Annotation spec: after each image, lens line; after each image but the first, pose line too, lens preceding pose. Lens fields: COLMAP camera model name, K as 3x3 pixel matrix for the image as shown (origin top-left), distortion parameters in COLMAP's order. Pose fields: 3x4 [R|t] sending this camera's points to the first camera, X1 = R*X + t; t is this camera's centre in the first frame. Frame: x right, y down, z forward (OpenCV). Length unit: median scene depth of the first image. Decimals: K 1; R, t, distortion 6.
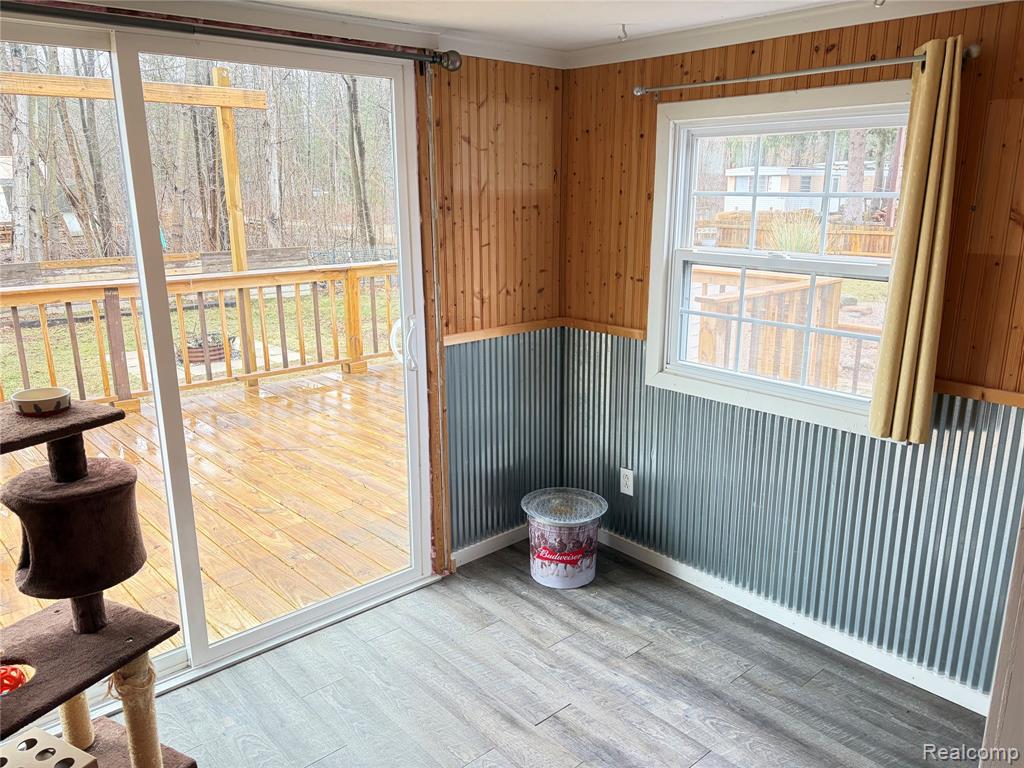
lens RADIAL K [[771.5, 0, 515.9], [0, 771.5, 378.2], [0, 0, 1]] dist [0.056093, -0.054354]
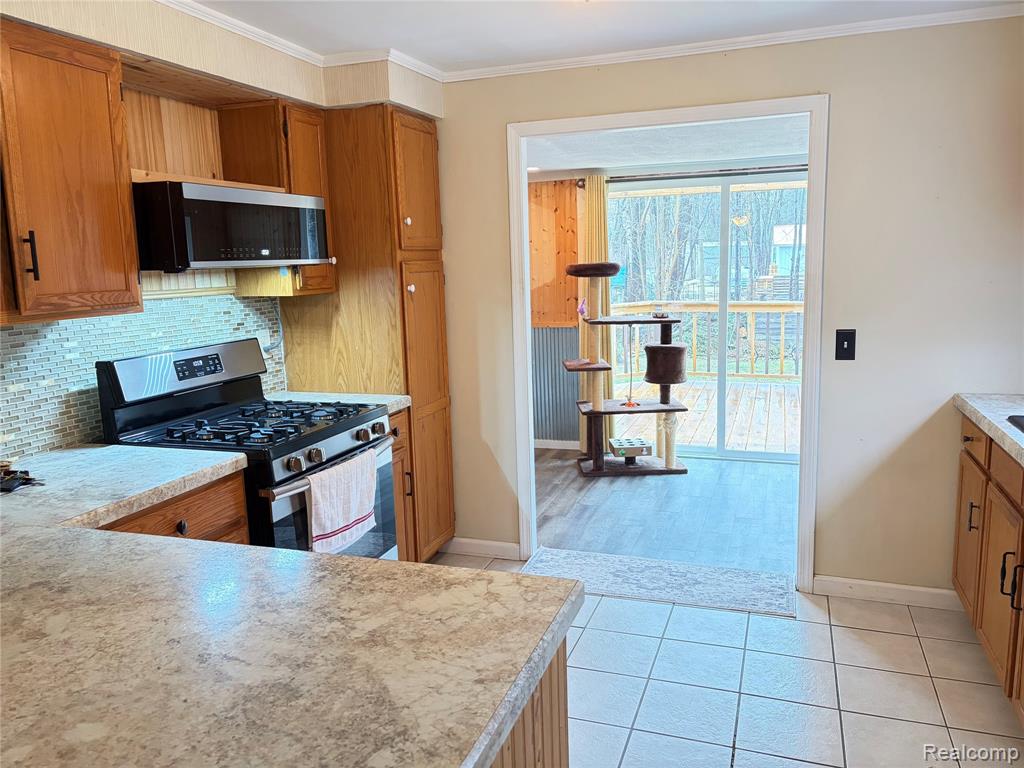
lens RADIAL K [[771.5, 0, 507.0], [0, 771.5, 388.0], [0, 0, 1]] dist [0.056093, -0.054354]
pose [[0.478591, 0.133026, -0.867902, 0.465990], [-0.184584, 0.981611, 0.048668, 0.075586], [0.858417, 0.136908, 0.494345, -0.242016]]
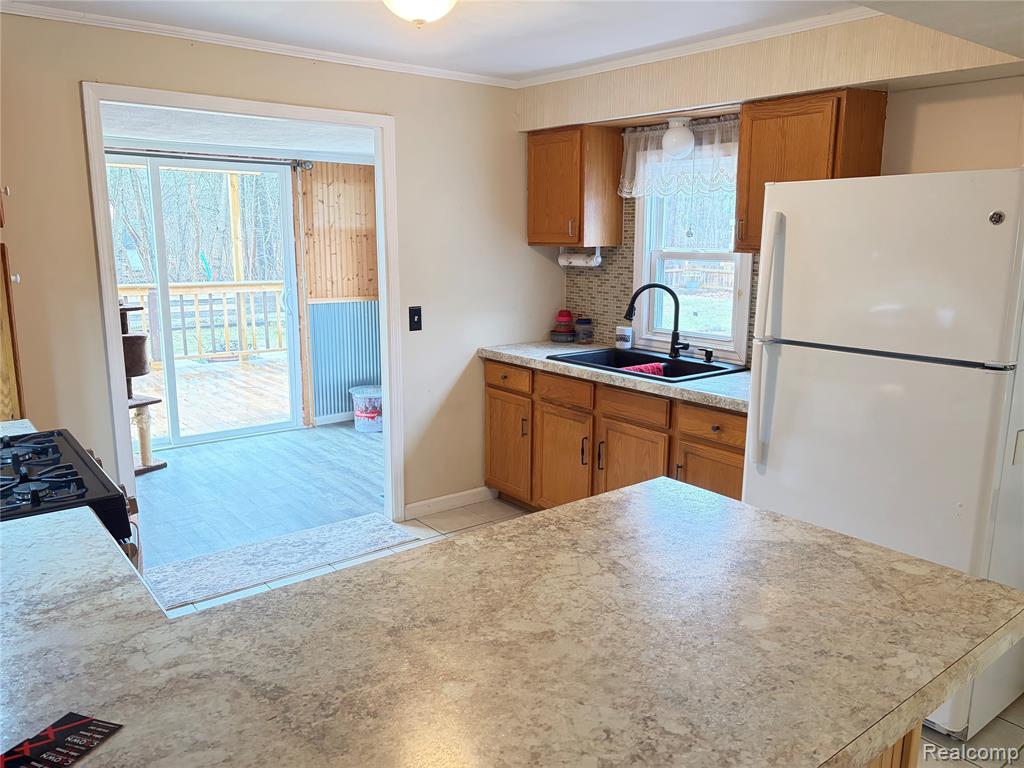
lens RADIAL K [[771.5, 0, 514.4], [0, 771.5, 371.1], [0, 0, 1]] dist [0.056093, -0.054354]
pose [[0.998123, 0.024332, -0.056194, 0.254311], [-0.027997, 0.997468, -0.065378, 0.113615], [0.054460, 0.066828, 0.996277, -0.432351]]
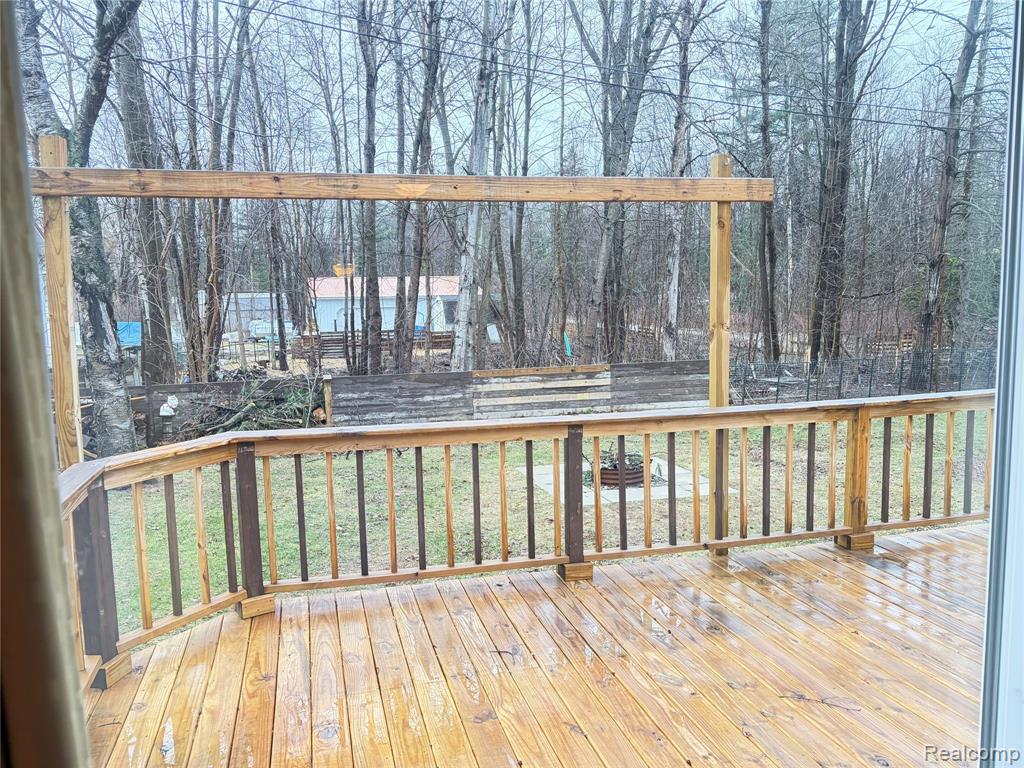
lens RADIAL K [[771.5, 0, 511.0], [0, 771.5, 384.8], [0, 0, 1]] dist [0.056093, -0.054354]
pose [[0.889477, 0.036312, -0.455536, -0.184708], [-0.093481, 0.990217, -0.103598, -0.058234], [0.447317, 0.134732, 0.884169, 0.216509]]
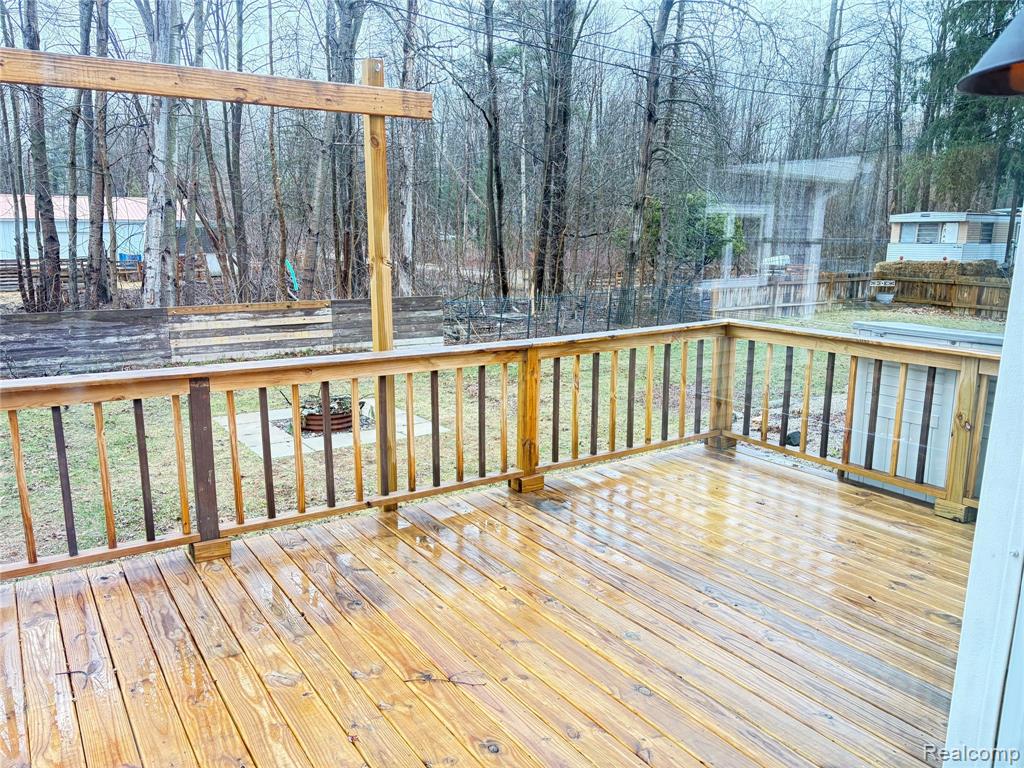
lens RADIAL K [[771.5, 0, 517.5], [0, 771.5, 388.6], [0, 0, 1]] dist [0.056093, -0.054354]
pose [[0.988959, 0.040190, -0.142637, -0.131643], [-0.046112, 0.998196, -0.038451, -0.080644], [0.140834, 0.044604, 0.989028, 0.325870]]
